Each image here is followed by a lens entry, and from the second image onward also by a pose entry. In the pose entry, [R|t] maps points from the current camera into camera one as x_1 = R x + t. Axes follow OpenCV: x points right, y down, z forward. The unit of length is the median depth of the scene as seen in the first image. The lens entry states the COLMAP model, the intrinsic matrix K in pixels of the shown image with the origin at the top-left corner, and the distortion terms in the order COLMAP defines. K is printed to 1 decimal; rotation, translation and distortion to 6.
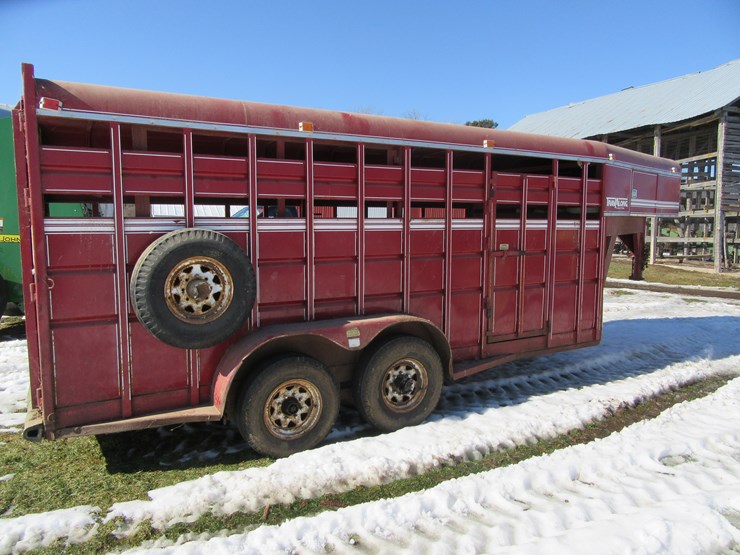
lens RADIAL K [[555.3, 0, 365.7], [0, 555.3, 278.1], [0, 0, 1]] dist [-0.021556, 0.008511]
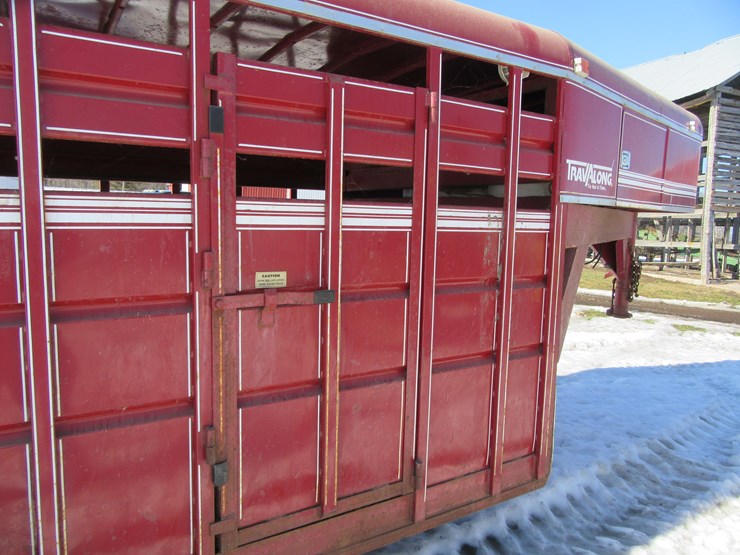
lens RADIAL K [[602.1, 0, 365.7], [0, 602.1, 283.3], [0, 0, 1]] dist [-0.044884, 0.040668]
pose [[0.997460, 0.016445, 0.069305, 0.286038], [-0.017214, 0.999796, 0.010519, -0.059603], [-0.069118, -0.011686, 0.997540, 0.626627]]
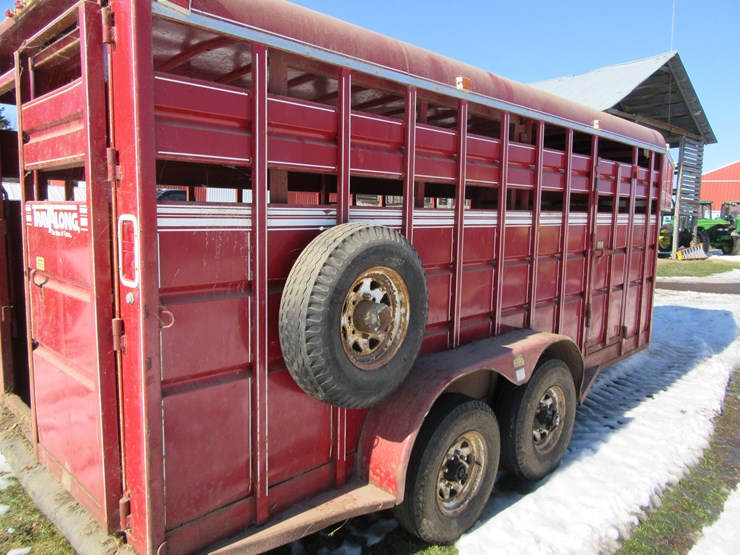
lens RADIAL K [[555.3, 0, 366.3], [0, 555.3, 278.9], [0, 0, 1]] dist [-0.021556, 0.008511]
pose [[0.966228, -0.024681, 0.256504, -0.335521], [0.022019, 0.999670, 0.013246, -0.023062], [-0.256746, -0.007151, 0.966452, 0.260046]]
